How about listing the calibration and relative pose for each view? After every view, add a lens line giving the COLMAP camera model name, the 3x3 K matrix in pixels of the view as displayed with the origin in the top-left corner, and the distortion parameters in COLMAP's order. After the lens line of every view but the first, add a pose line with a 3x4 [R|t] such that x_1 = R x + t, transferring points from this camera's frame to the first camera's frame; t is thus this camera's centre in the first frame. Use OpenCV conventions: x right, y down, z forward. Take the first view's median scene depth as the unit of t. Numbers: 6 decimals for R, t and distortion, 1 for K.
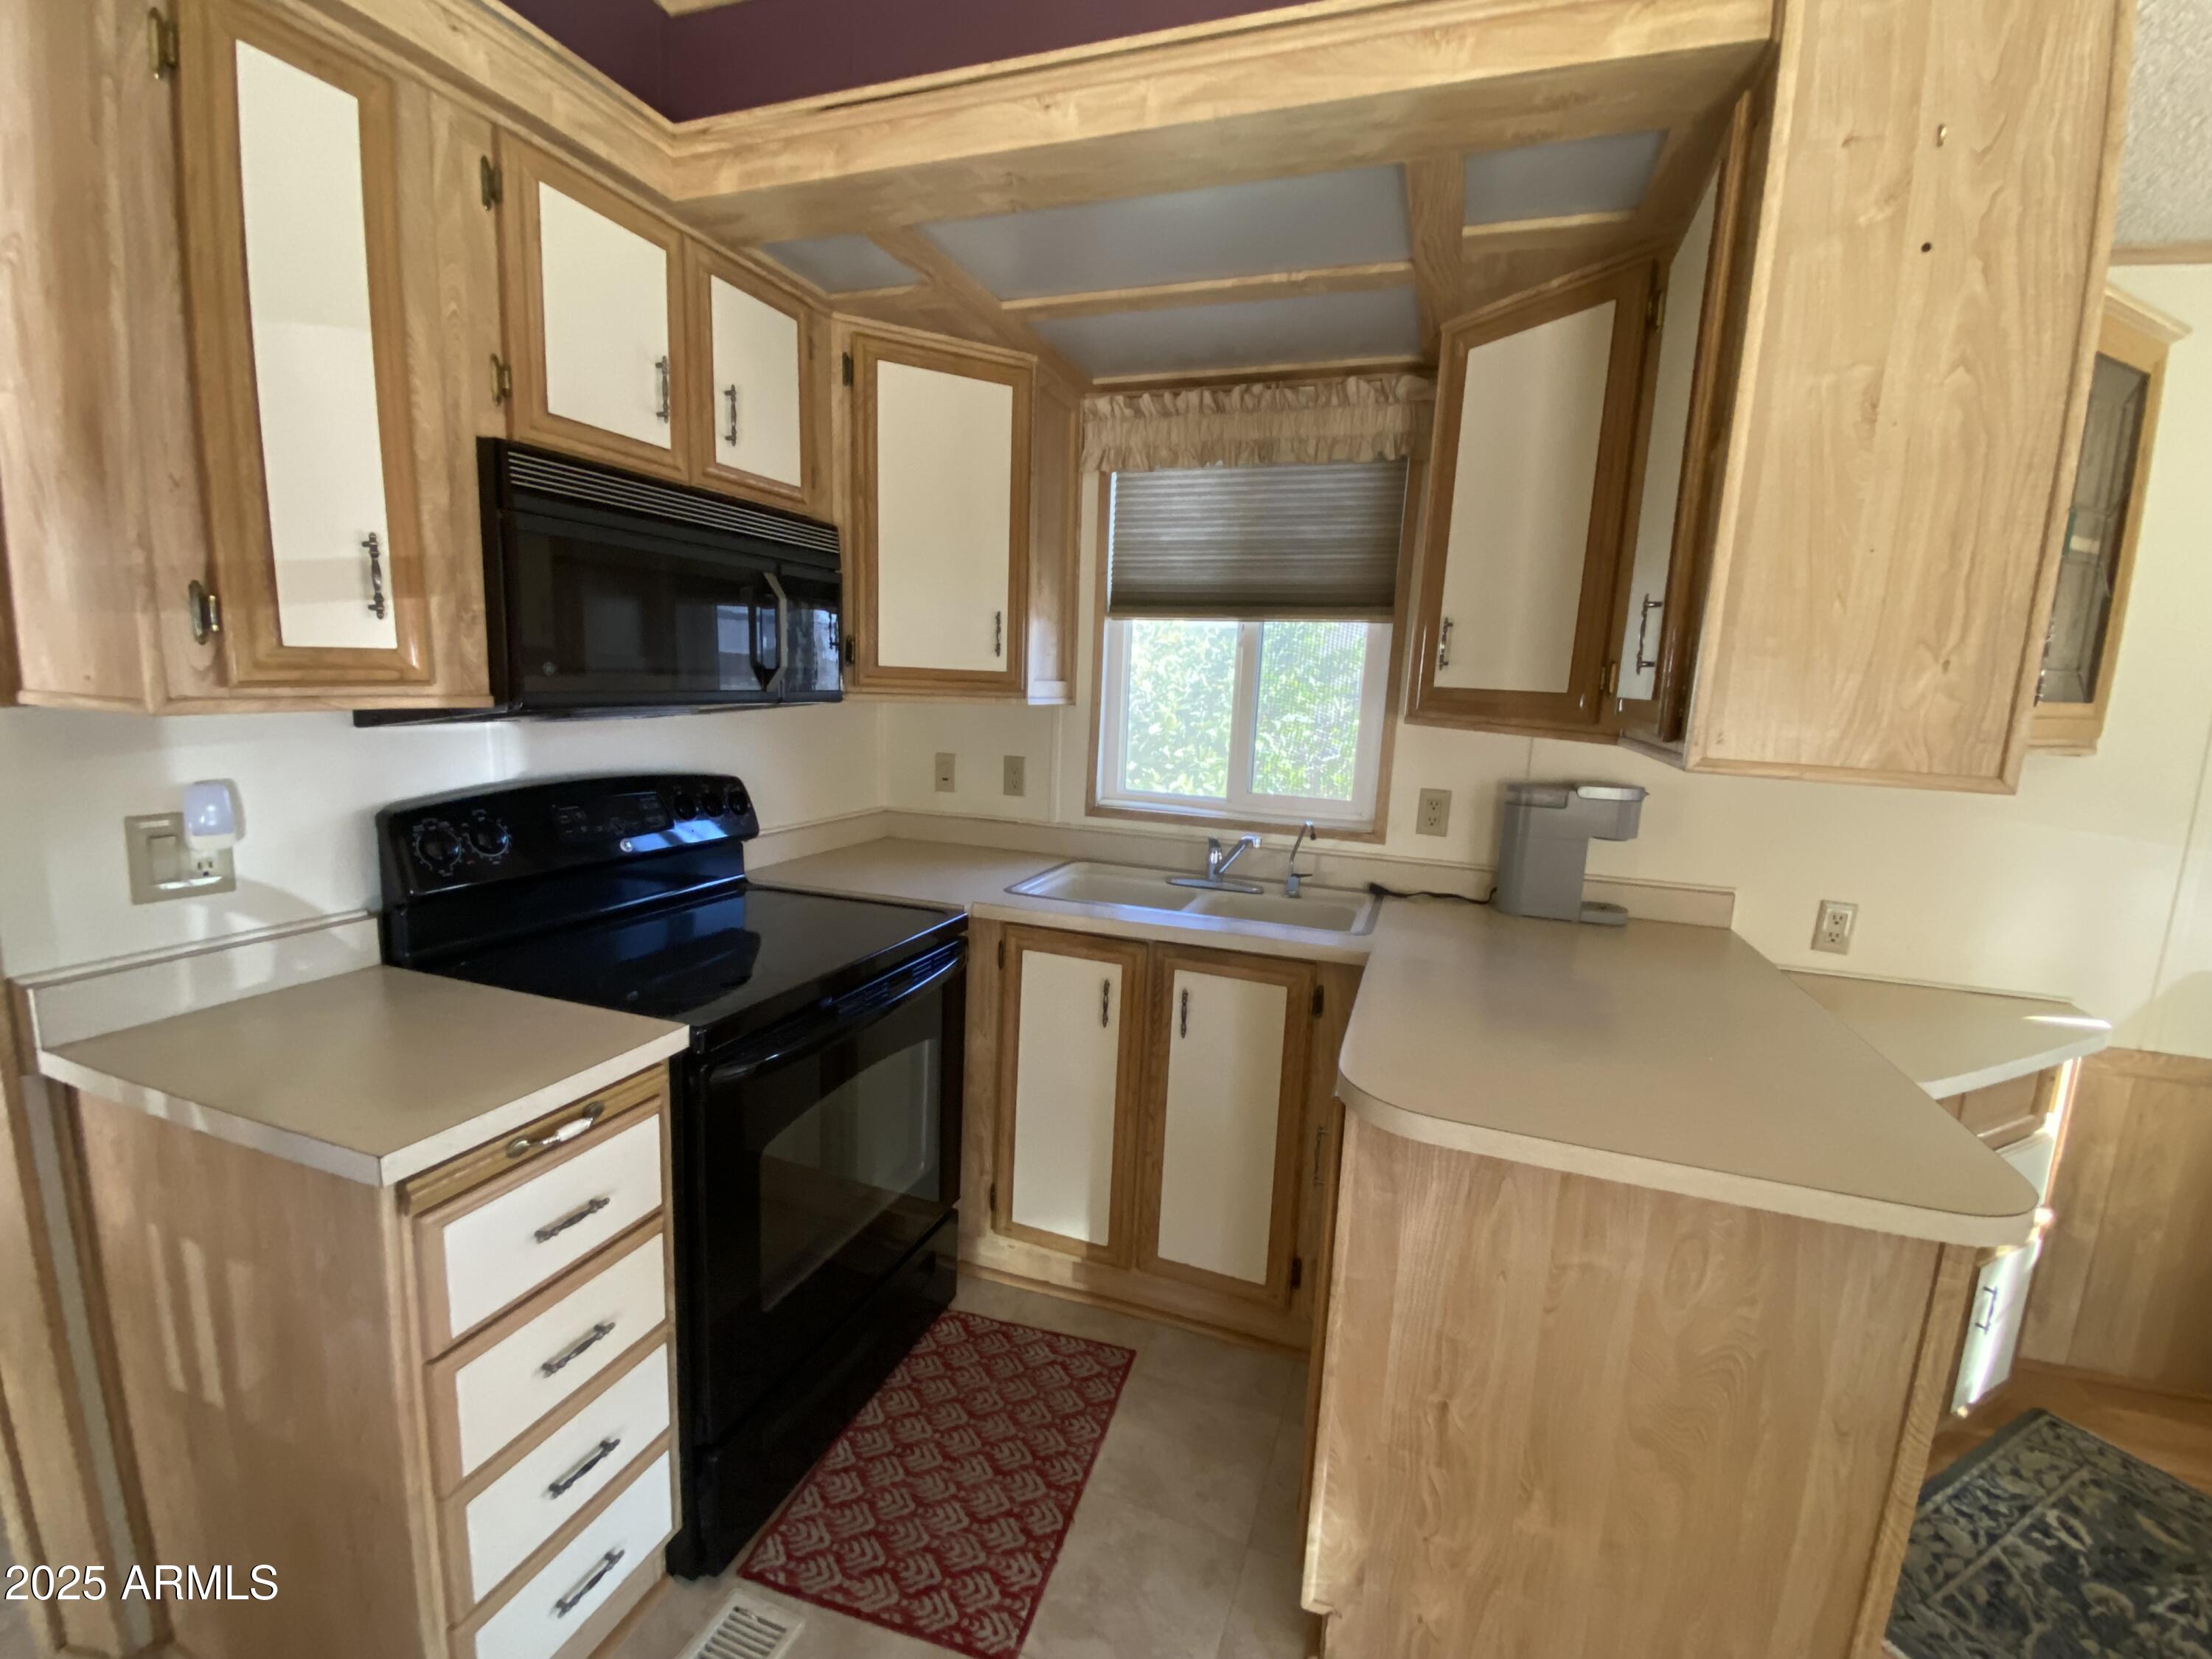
lens RADIAL K [[945.9, 0, 1107.4], [0, 945.9, 828.5], [0, 0, 1]] dist [0.025348, -0.023691]
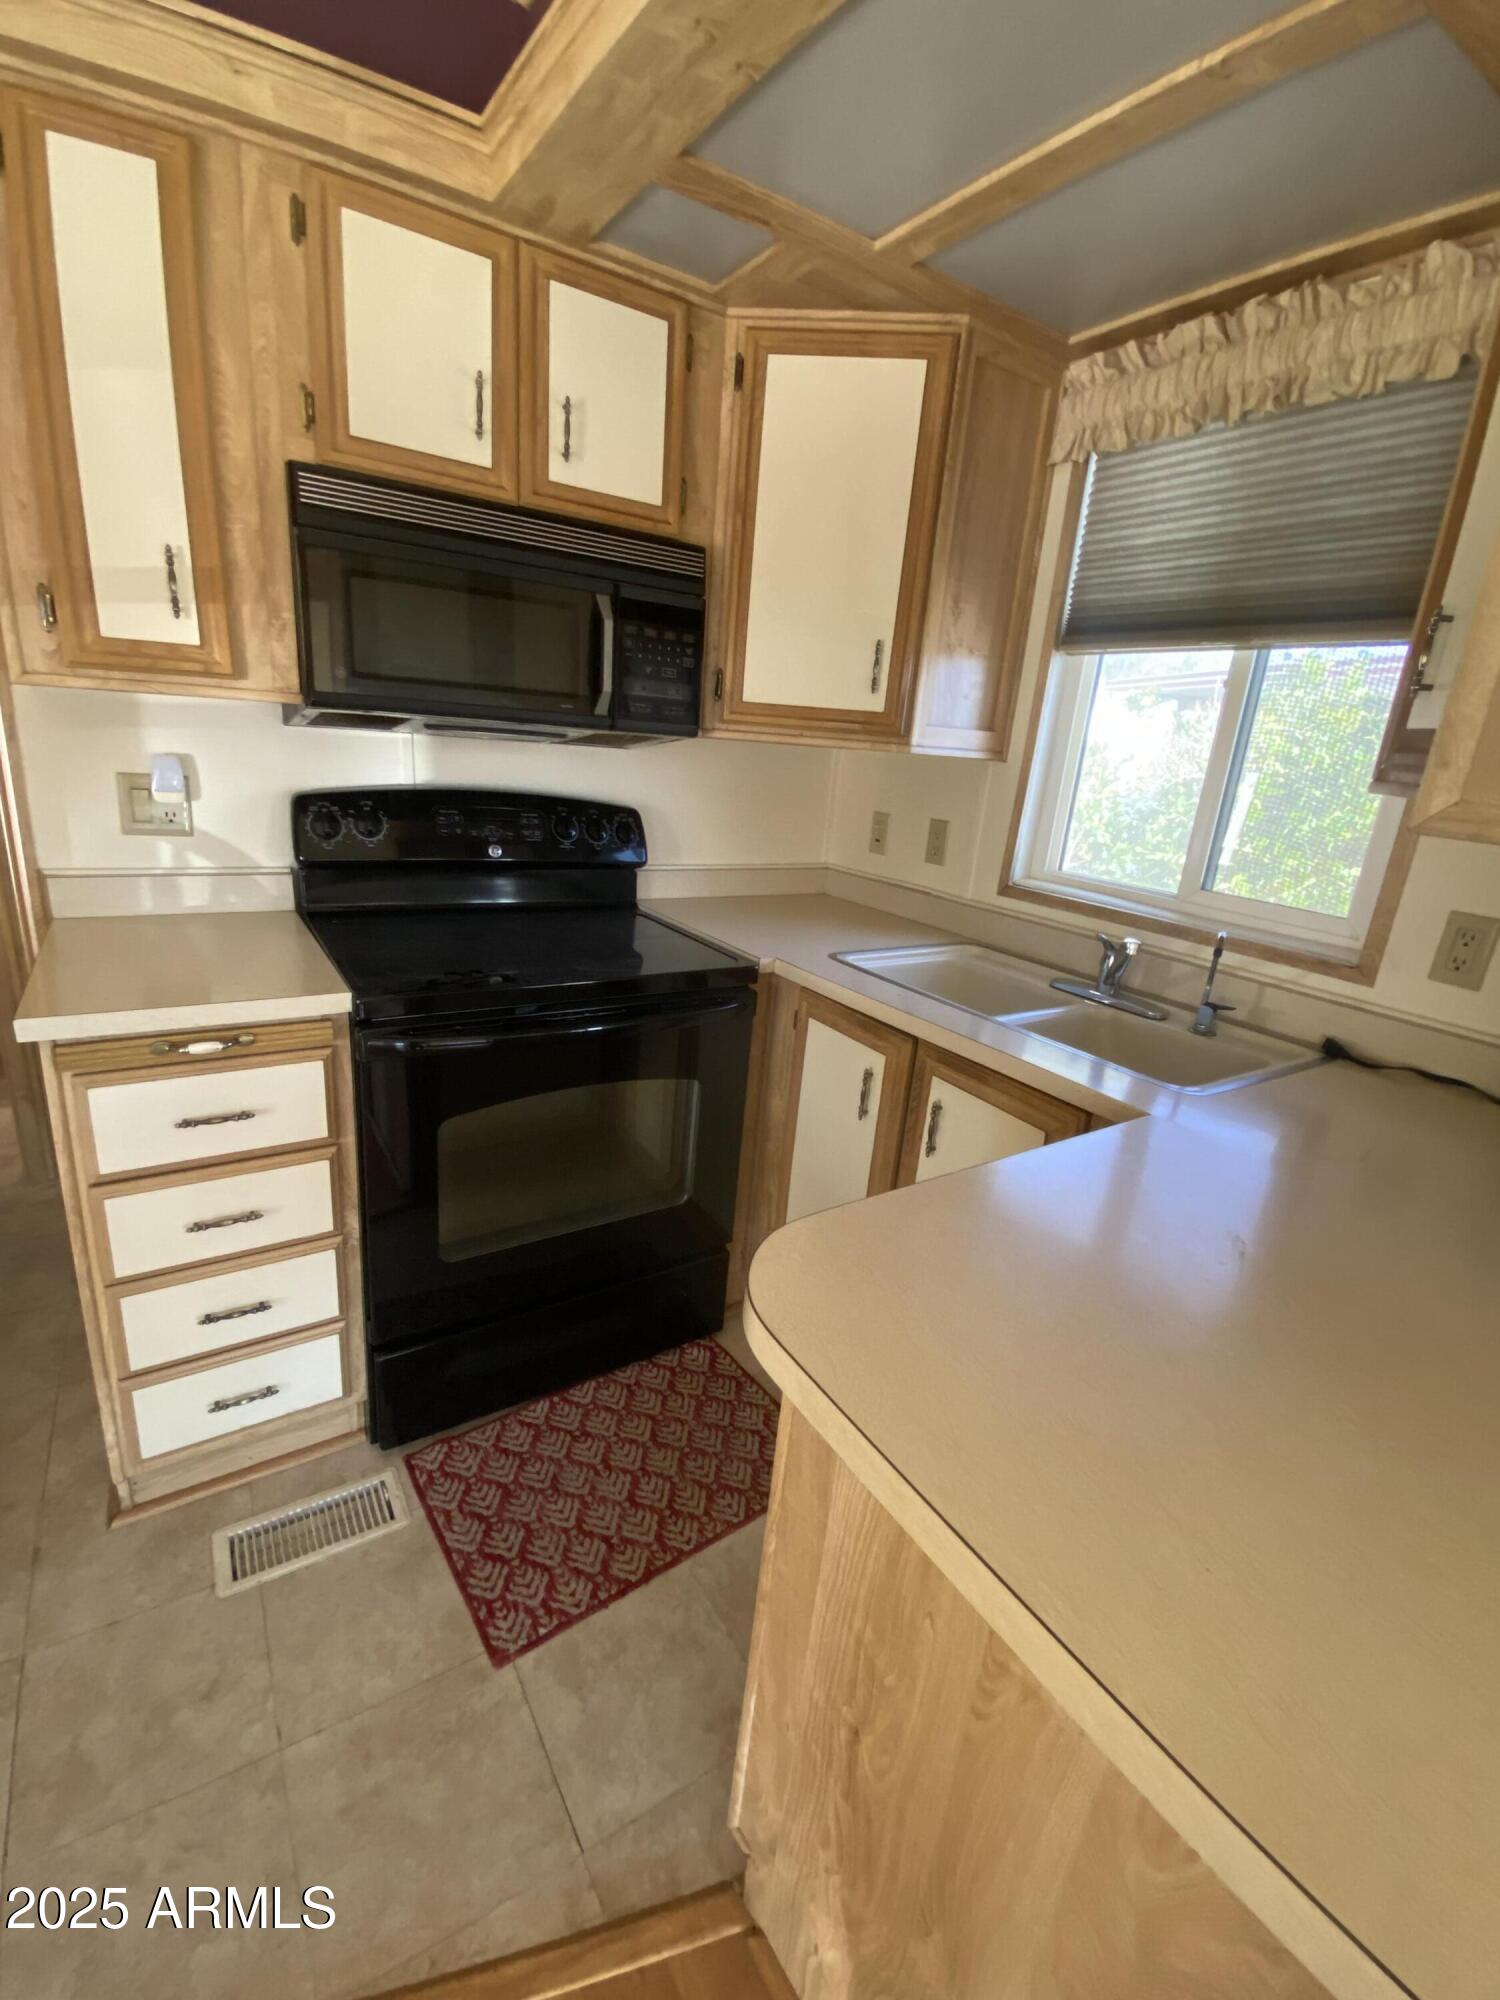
lens RADIAL K [[855.2, 0, 749.1], [0, 855.2, 1001.8], [0, 0, 1]] dist [0.025348, -0.023691]
pose [[0.802773, 0.200779, -0.561466, 0.436148], [-0.142142, 0.978897, 0.146820, 0.000361], [0.579095, -0.038055, 0.814371, 0.375025]]
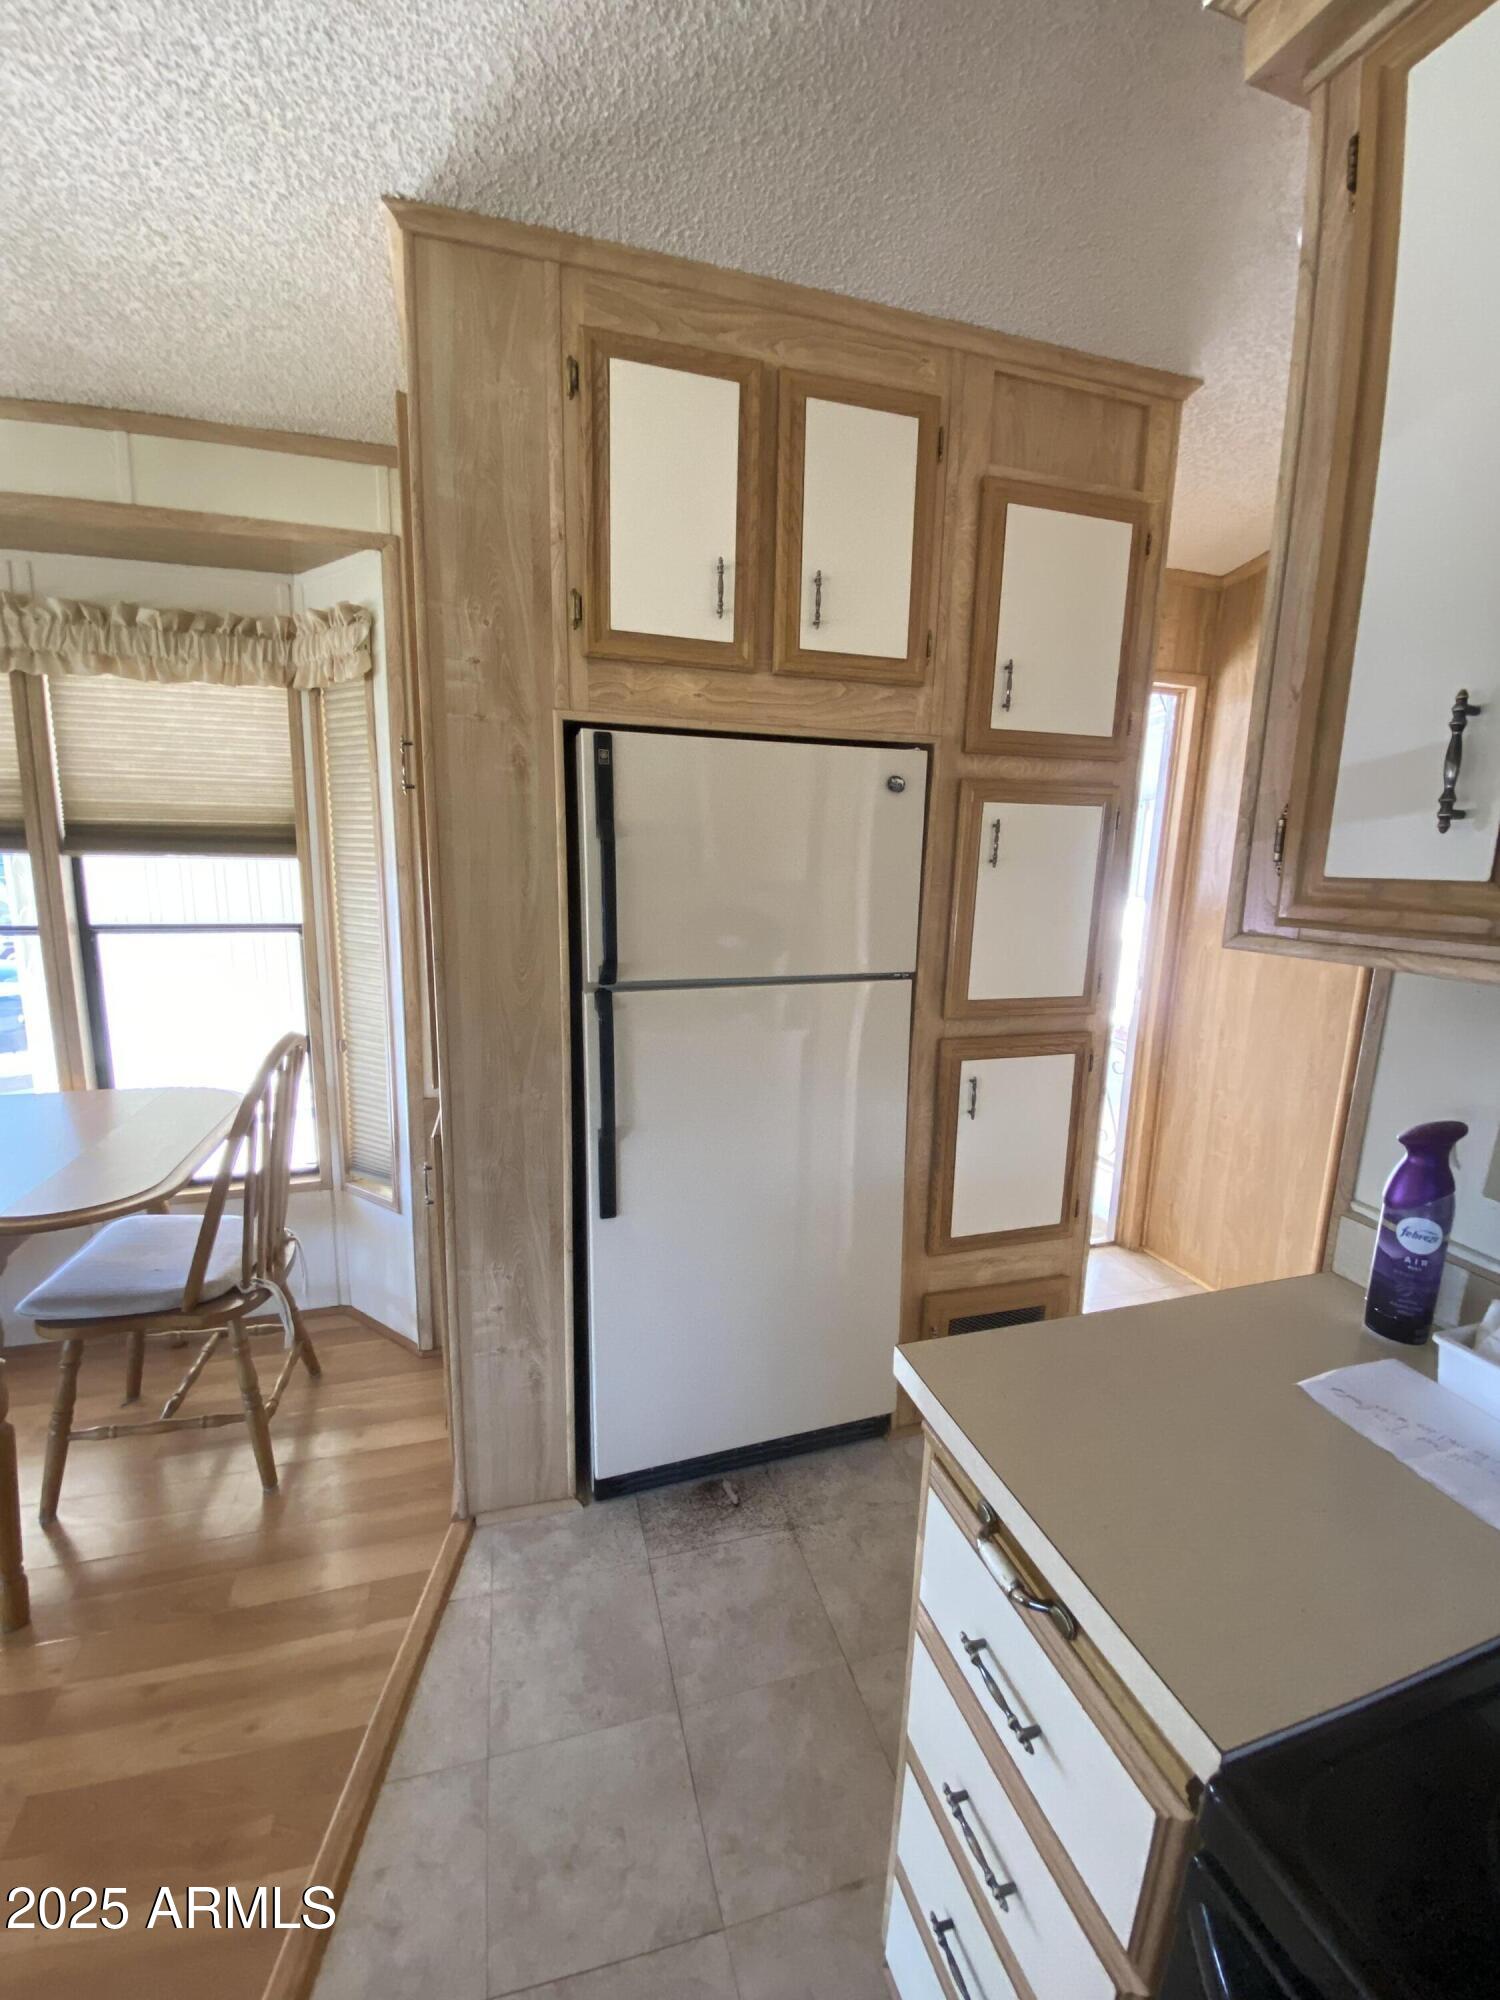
lens RADIAL K [[806.0, 0, 750.0], [0, 806.0, 1000.0], [0, 0, 1]] dist [0.027775, -0.025828]
pose [[-0.795098, 0.047599, -0.604610, -0.068143], [-0.155378, 0.947655, 0.278939, -0.147322], [0.586239, 0.315727, -0.746083, 0.880327]]
